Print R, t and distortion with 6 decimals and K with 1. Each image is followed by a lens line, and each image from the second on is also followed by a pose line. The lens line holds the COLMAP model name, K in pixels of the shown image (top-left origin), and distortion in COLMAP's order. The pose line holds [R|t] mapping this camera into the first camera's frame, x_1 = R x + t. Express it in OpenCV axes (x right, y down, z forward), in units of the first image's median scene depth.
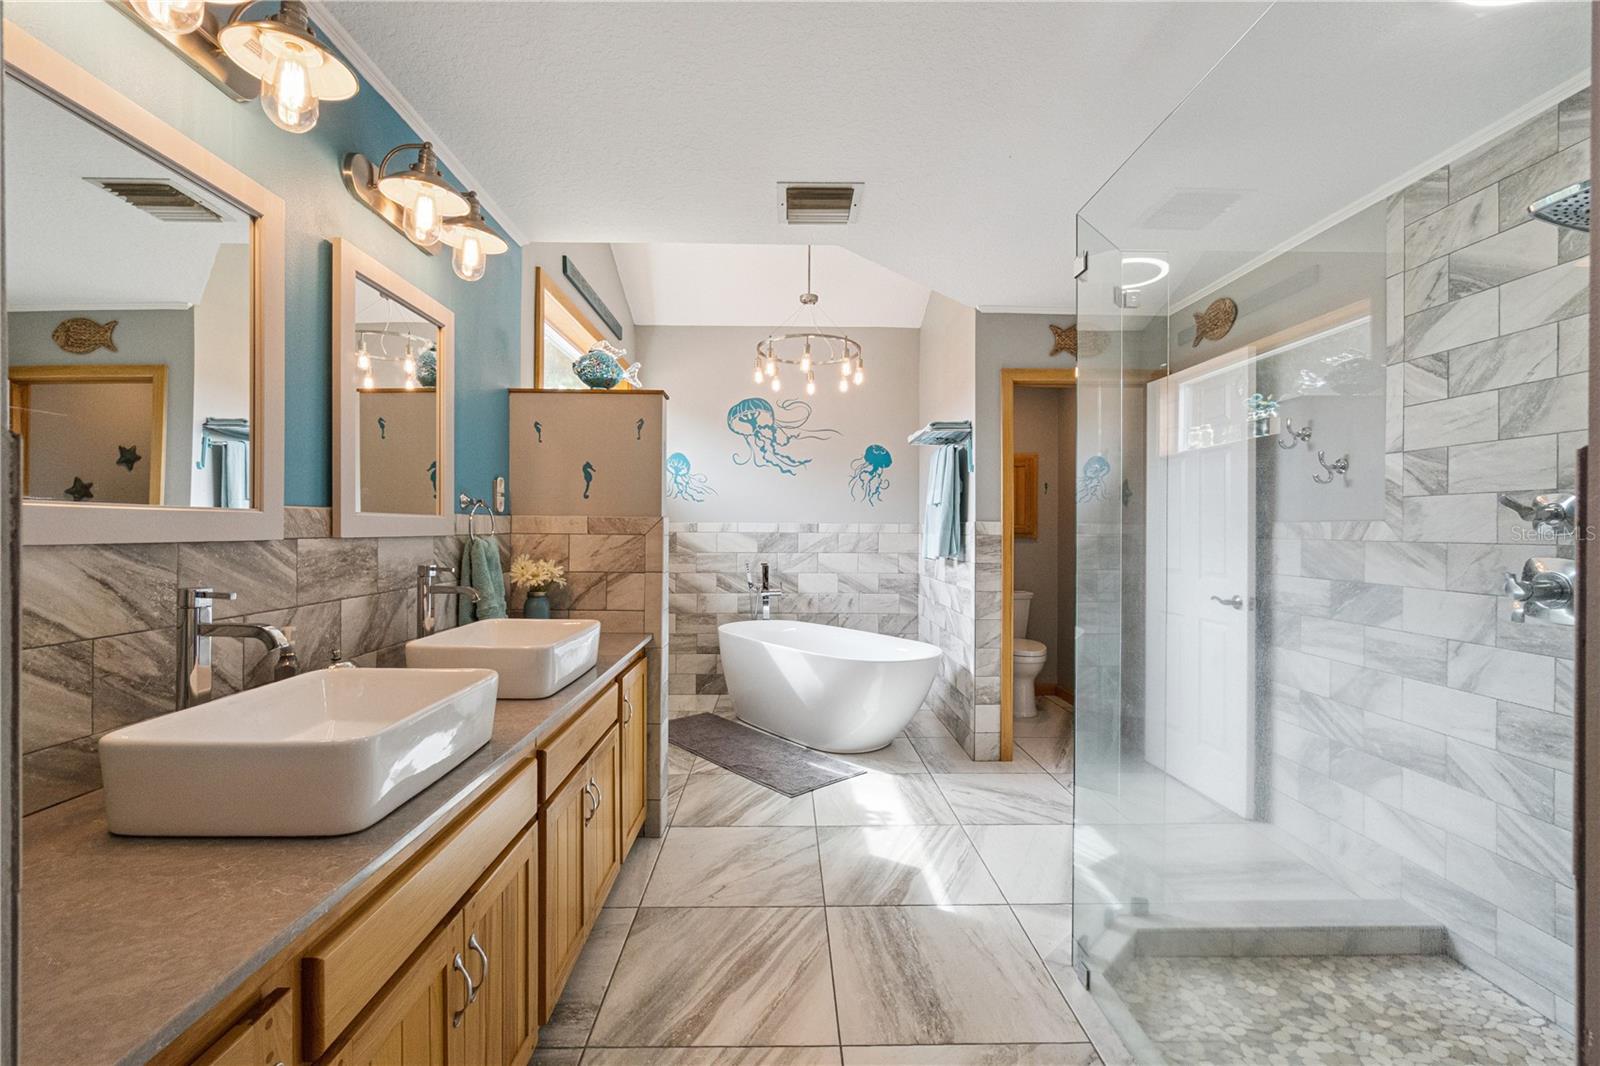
lens RADIAL K [[679.5, 0, 800.0], [0, 679.5, 533.0], [0, 0, 1]] dist [0.000566, -0.000026]
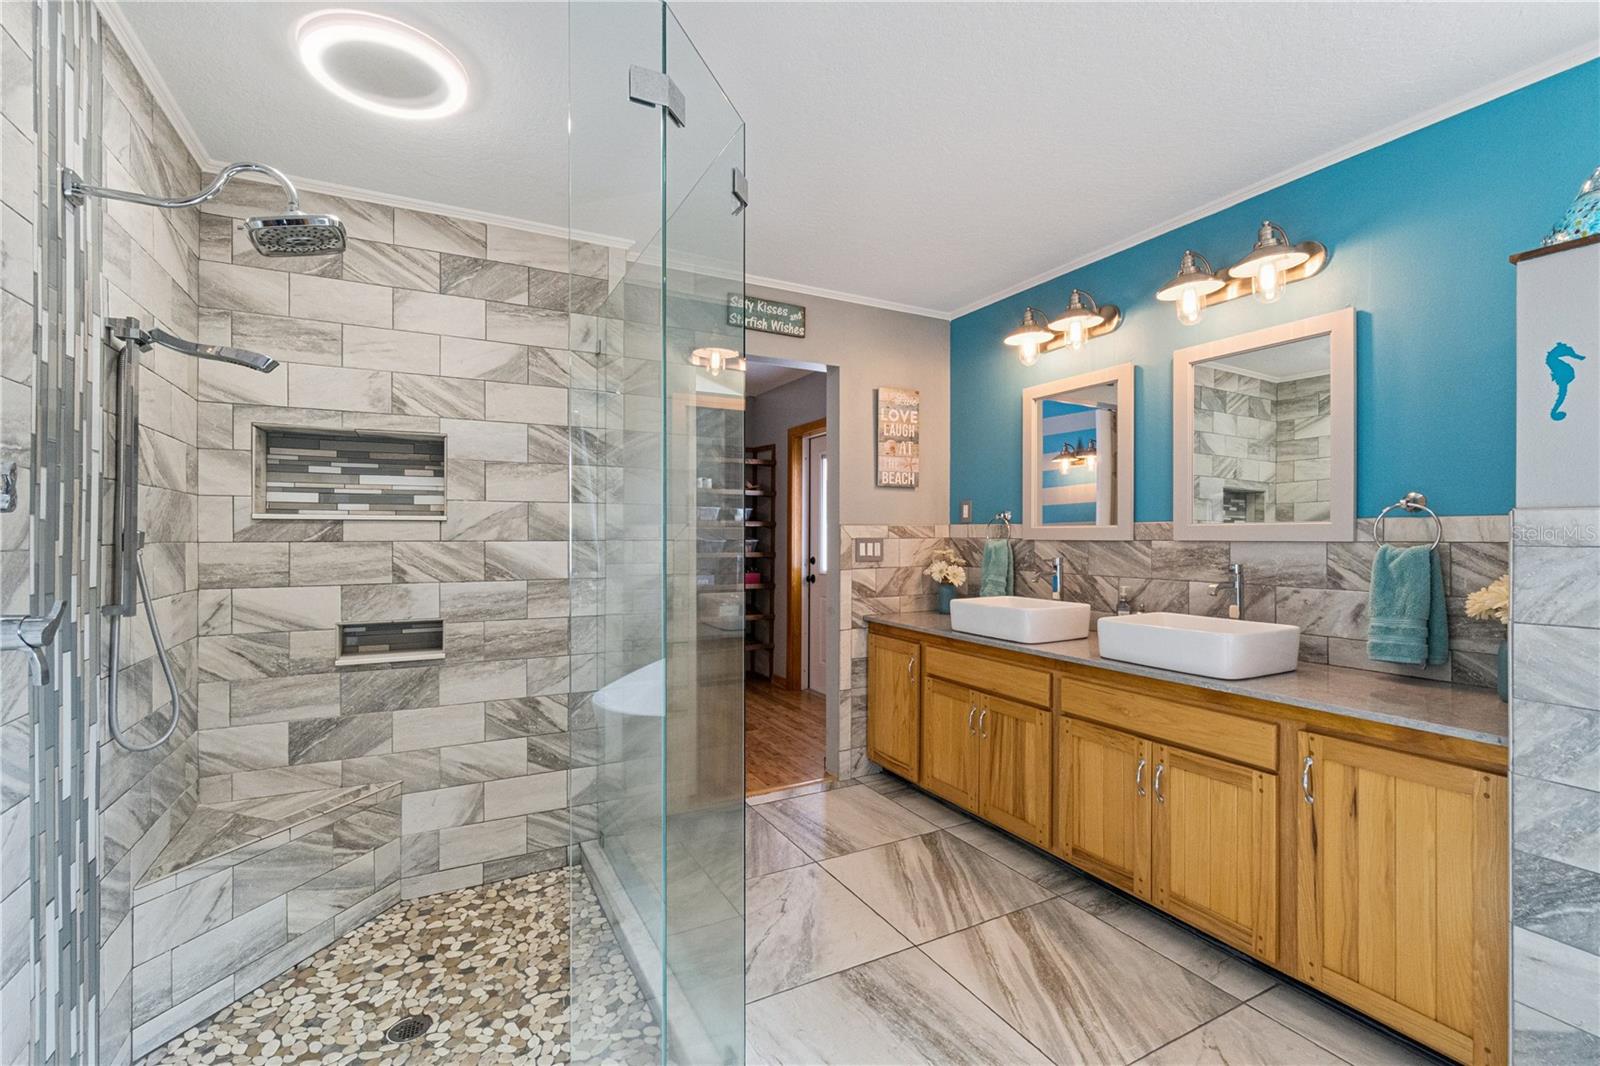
lens RADIAL K [[679.5, 0, 800.0], [0, 679.5, 533.0], [0, 0, 1]] dist [0.000566, -0.000026]
pose [[-0.890426, -0.003466, -0.455114, 0.771317], [-0.004890, 0.999986, 0.001953, -0.008882], [0.455101, 0.003964, -0.890431, 1.889094]]
